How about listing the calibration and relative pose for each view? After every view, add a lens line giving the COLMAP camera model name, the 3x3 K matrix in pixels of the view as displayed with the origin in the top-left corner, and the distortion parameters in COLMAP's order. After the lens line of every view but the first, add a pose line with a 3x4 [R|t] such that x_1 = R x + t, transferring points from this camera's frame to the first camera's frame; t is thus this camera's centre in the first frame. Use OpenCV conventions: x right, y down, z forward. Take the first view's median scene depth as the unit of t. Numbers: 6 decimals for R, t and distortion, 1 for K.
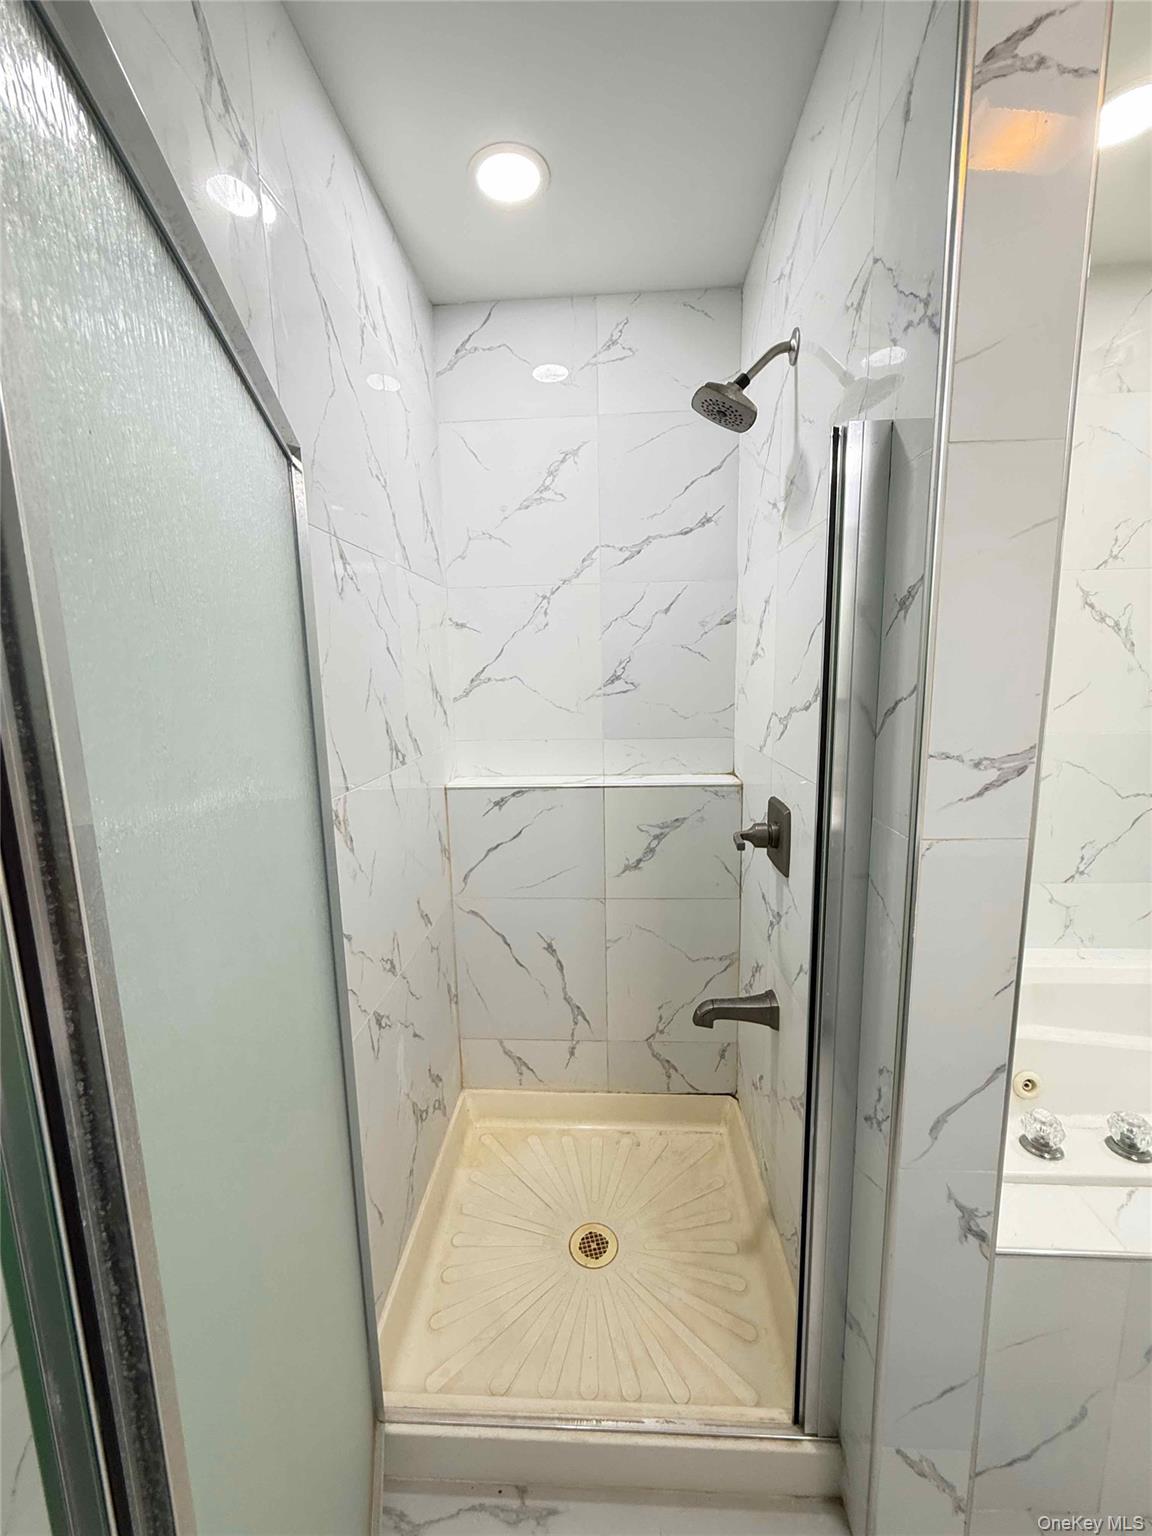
lens RADIAL K [[613.1, 0, 576.1], [0, 613.1, 762.9], [0, 0, 1]] dist [-0.000807, -0.000389]
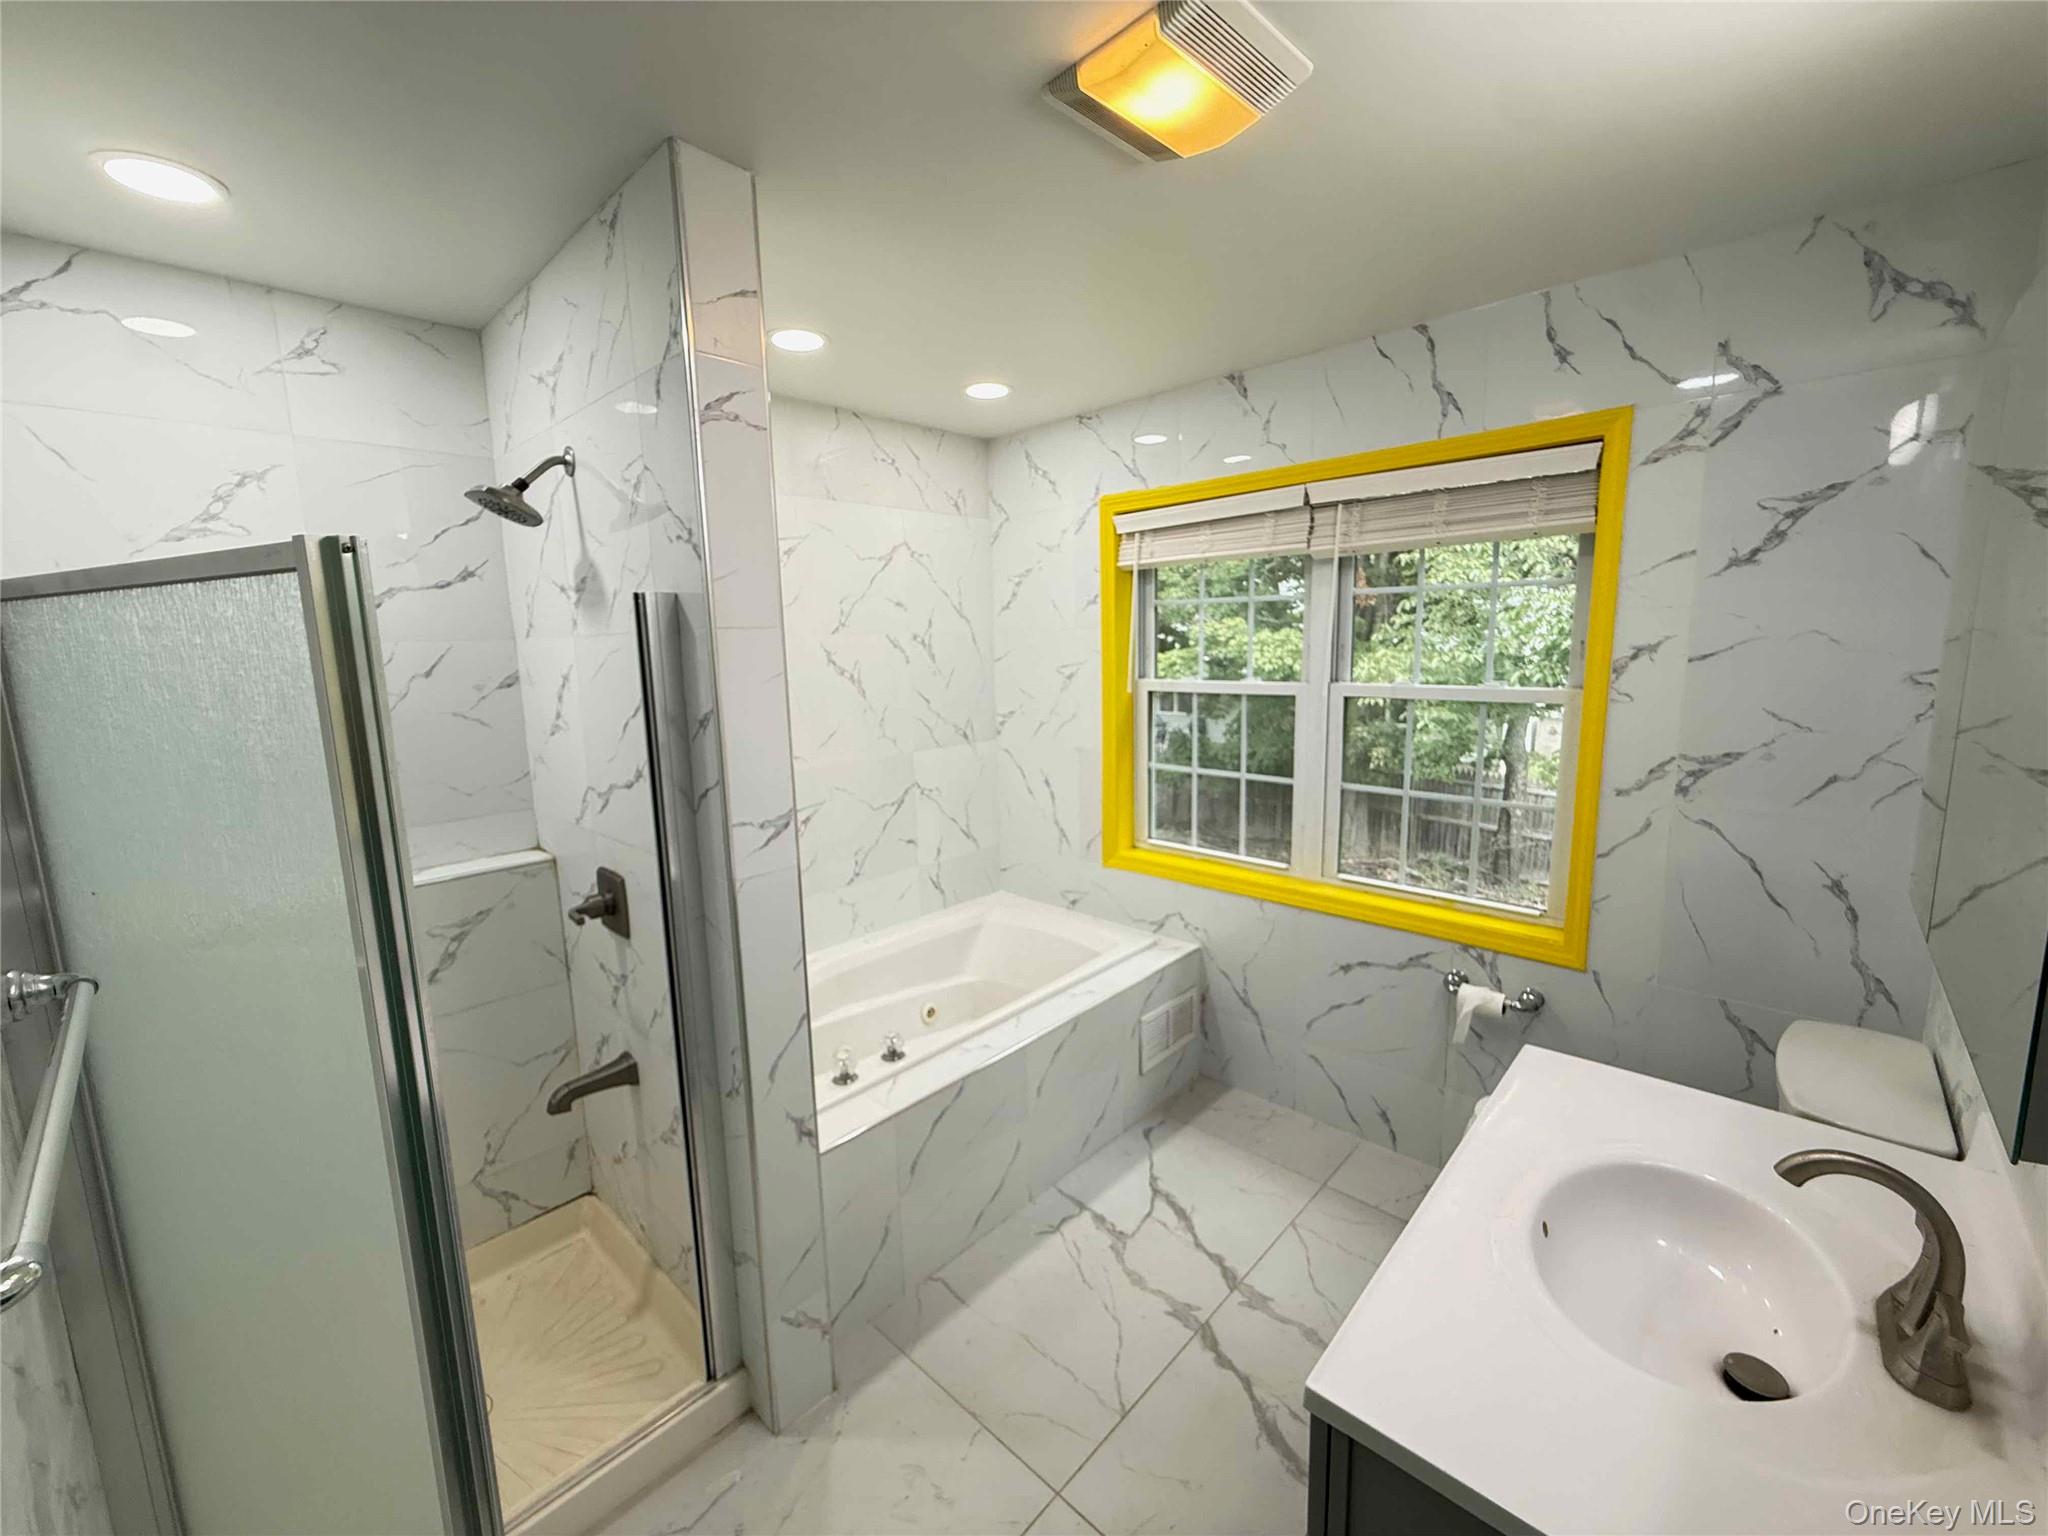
lens RADIAL K [[817.5, 0, 1019.8], [0, 817.5, 762.9], [0, 0, 1]] dist [-0.000807, -0.000389]
pose [[0.644124, -0.108169, 0.757234, -0.262057], [0.128051, 0.991229, 0.032671, -0.077574], [-0.754126, 0.075920, 0.652326, -0.472222]]
